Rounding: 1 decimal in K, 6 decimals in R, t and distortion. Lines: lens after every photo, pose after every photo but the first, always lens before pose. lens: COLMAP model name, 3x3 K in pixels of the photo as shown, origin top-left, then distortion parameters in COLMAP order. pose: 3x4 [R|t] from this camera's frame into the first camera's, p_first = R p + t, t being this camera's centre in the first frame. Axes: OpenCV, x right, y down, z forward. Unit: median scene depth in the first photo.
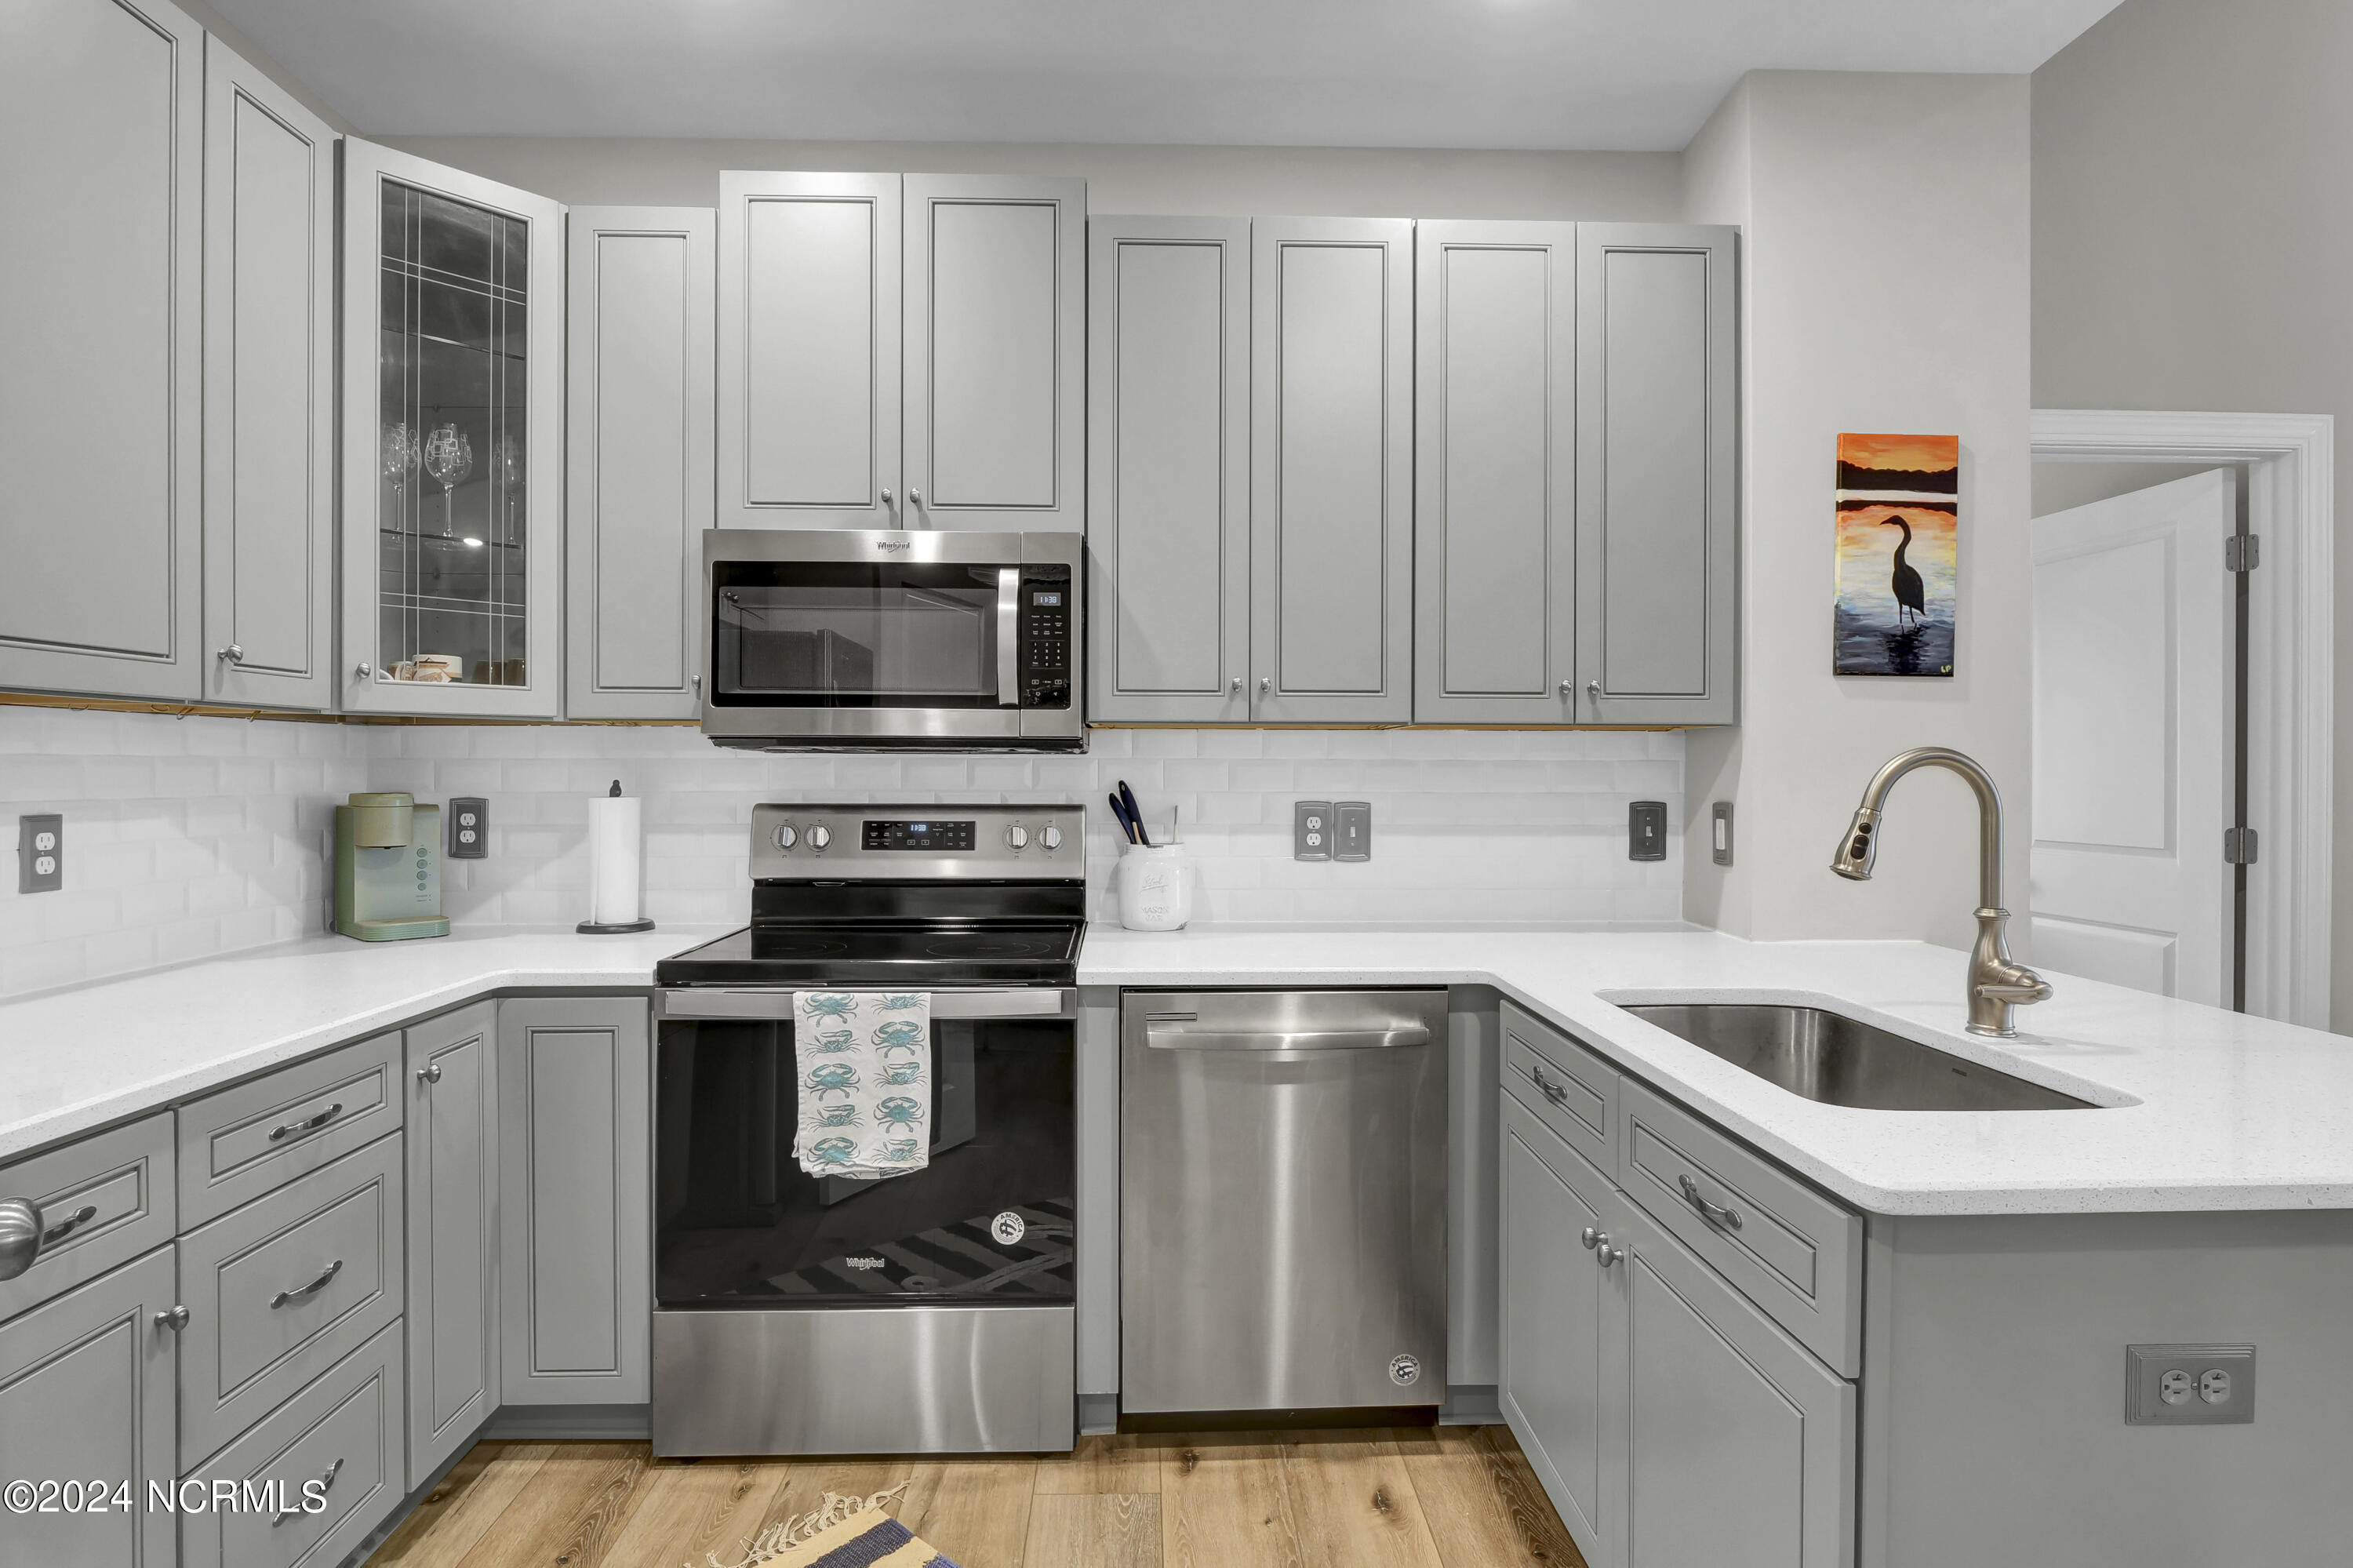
lens RADIAL K [[1220.0, 0, 1186.8], [0, 1220.0, 775.5], [0, 0, 1]] dist [-0.006766, 0.001659]
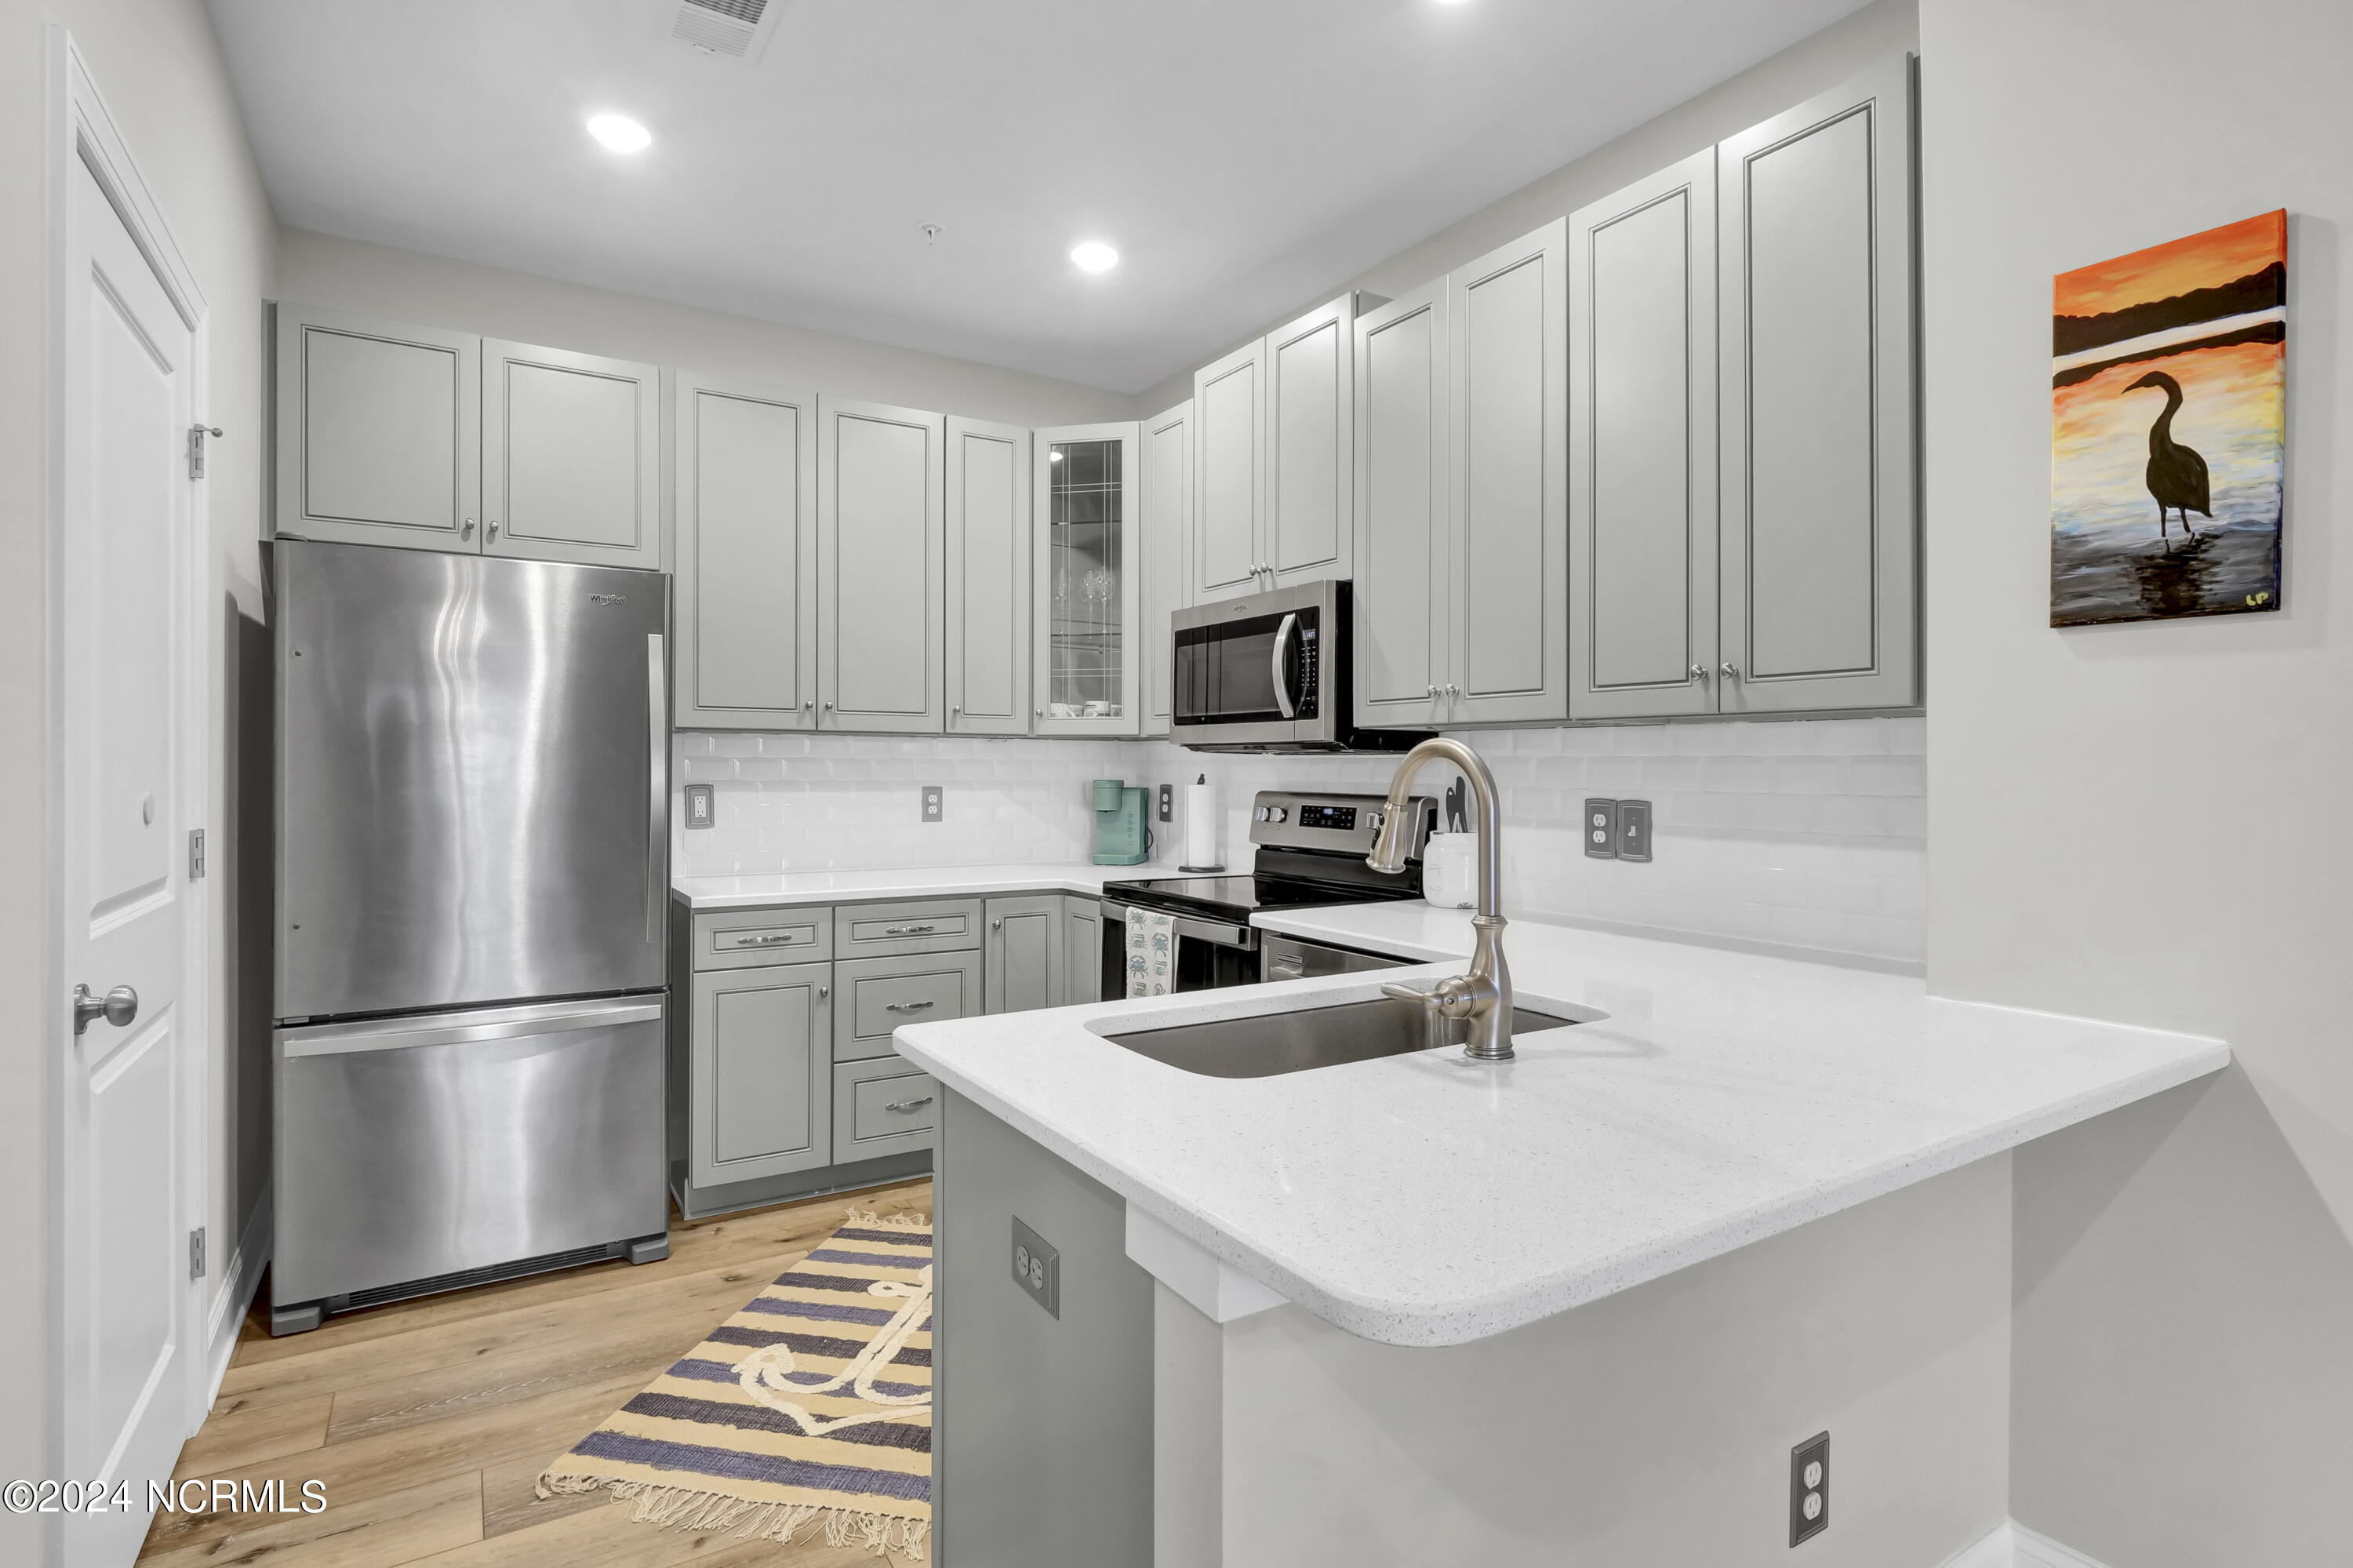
lens RADIAL K [[1177.8, 0, 1201.9], [0, 1177.8, 779.0], [0, 0, 1]] dist [-0.012460, -0.000189]
pose [[0.510891, 0.007773, -0.859610, 0.858355], [-0.009300, 0.999951, 0.003515, 0.005257], [0.859595, 0.006198, 0.510938, 0.250118]]
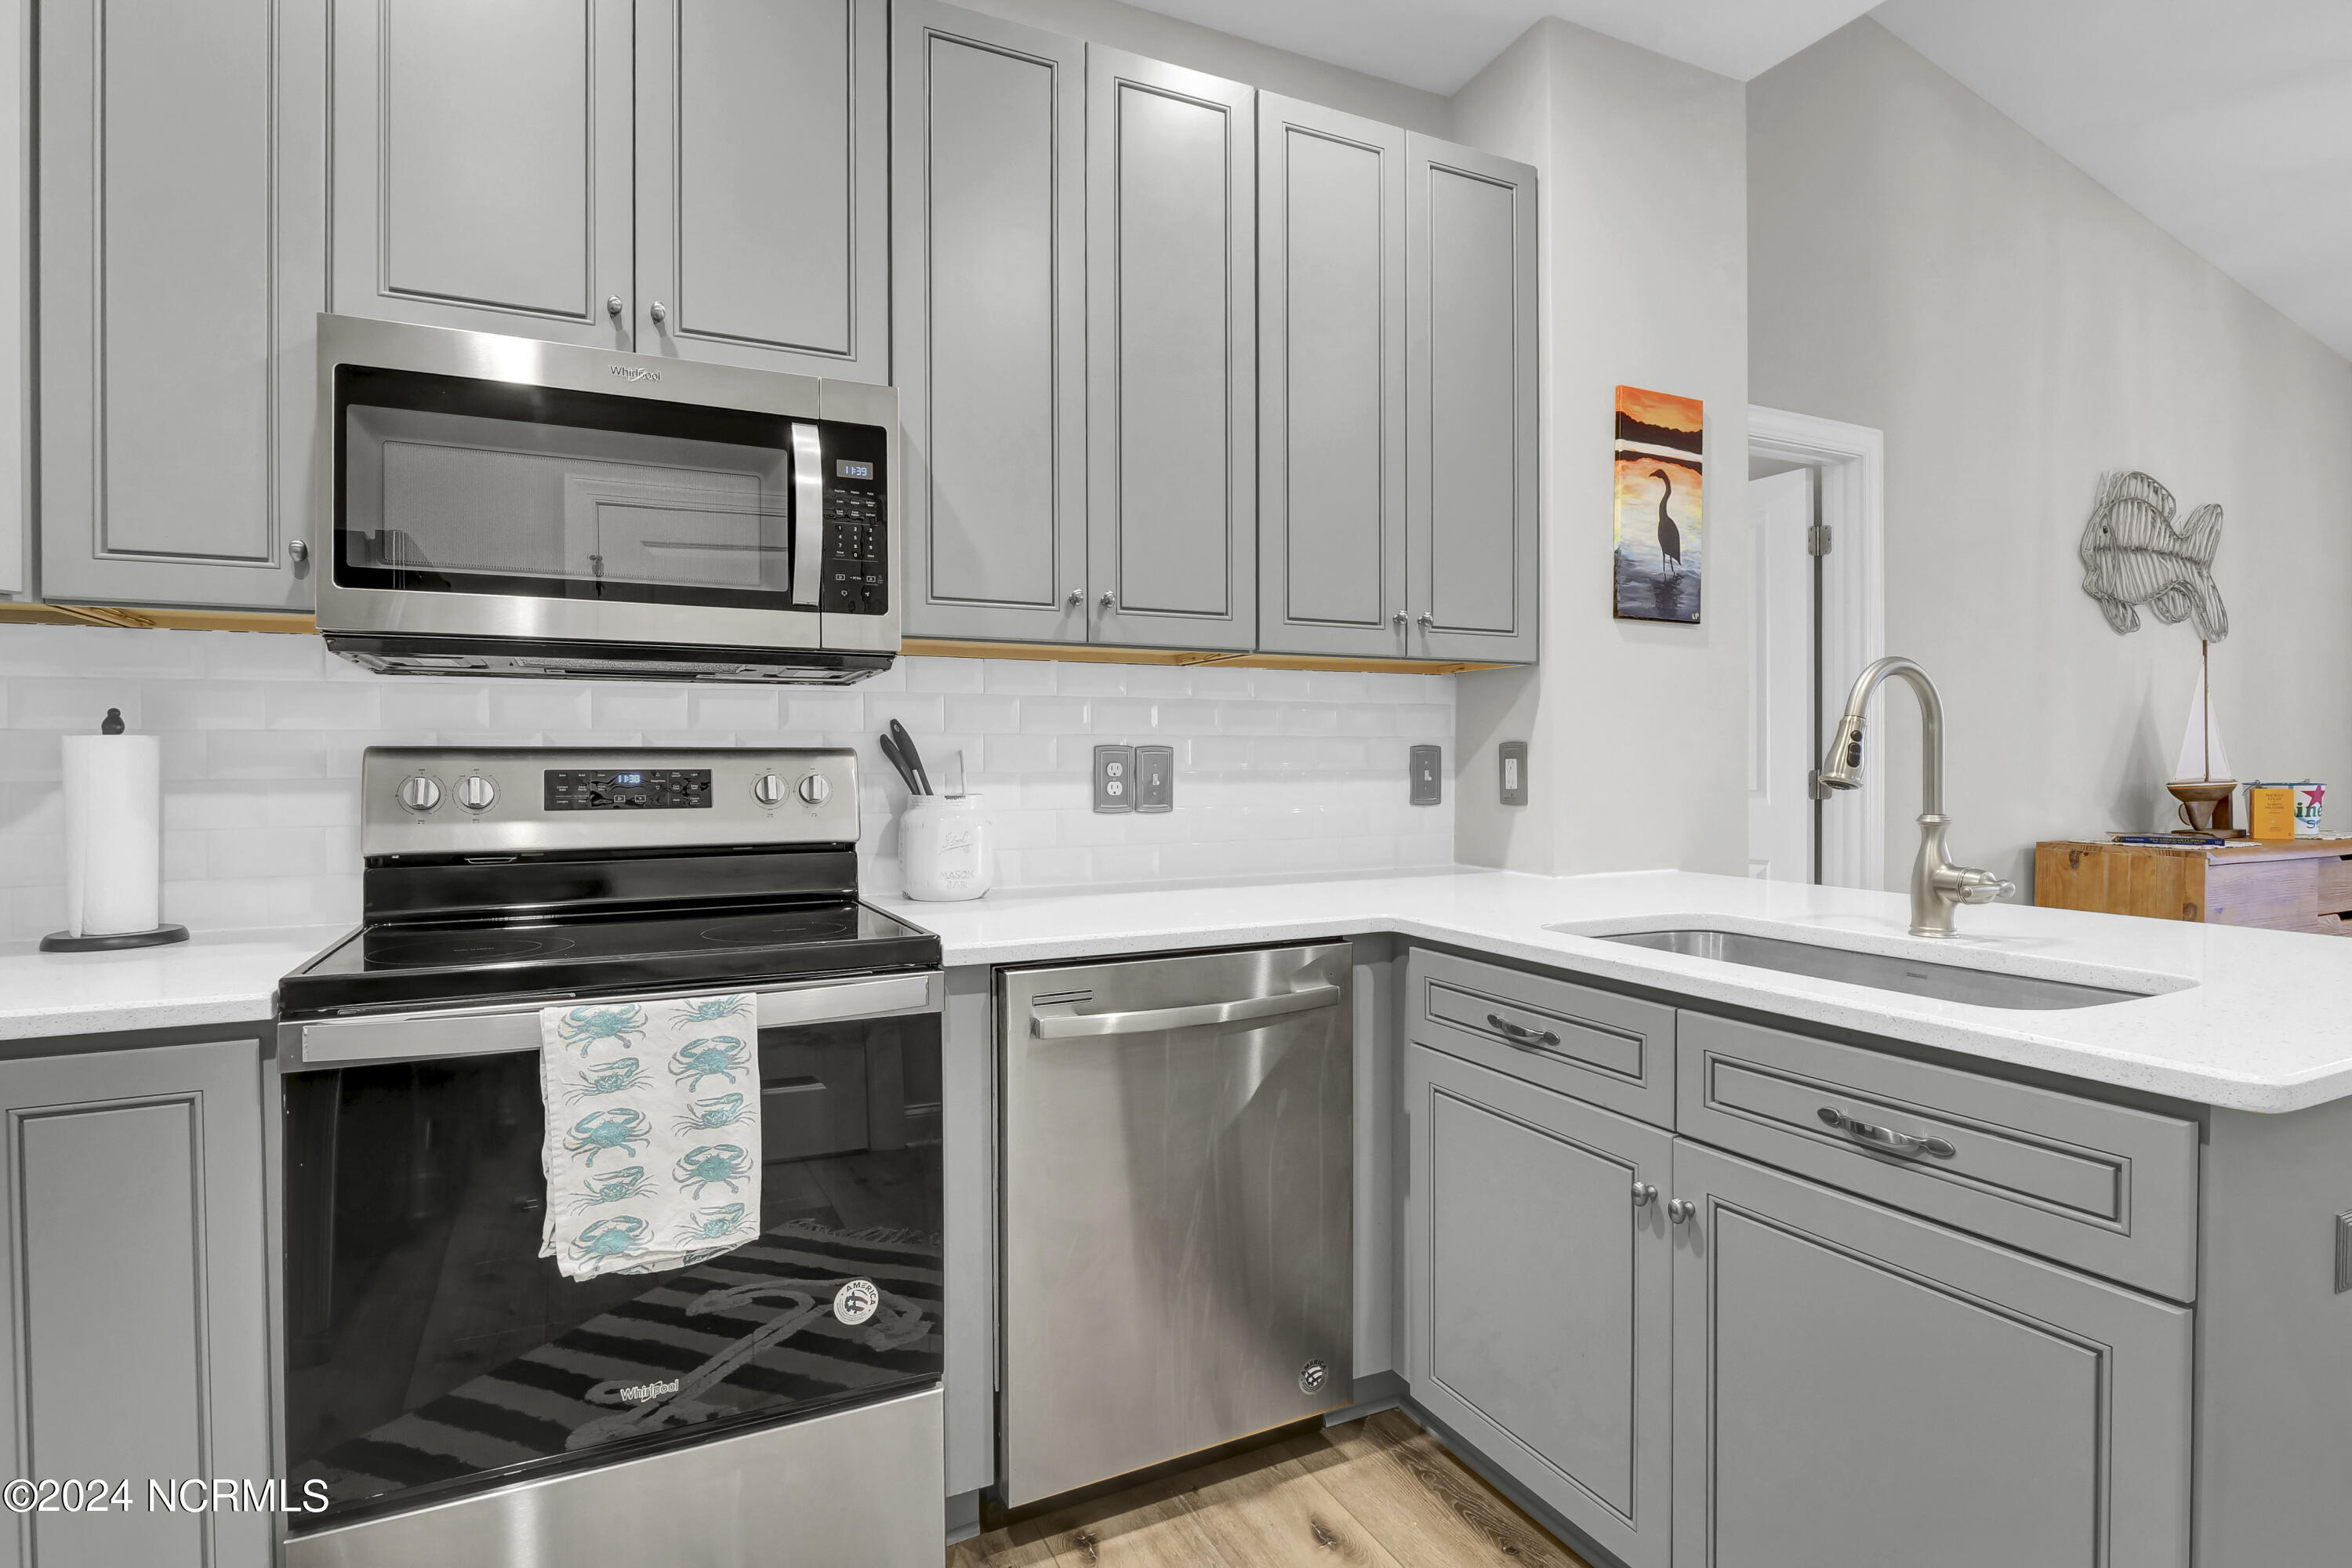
lens RADIAL K [[1177.3, 0, 1180.7], [0, 1177.3, 772.6], [0, 0, 1]] dist [-0.012460, -0.000189]
pose [[0.915307, -0.010987, 0.402608, -0.214853], [0.009685, 0.999939, 0.005269, 0.041390], [-0.402641, -0.000924, 0.915358, 0.231188]]
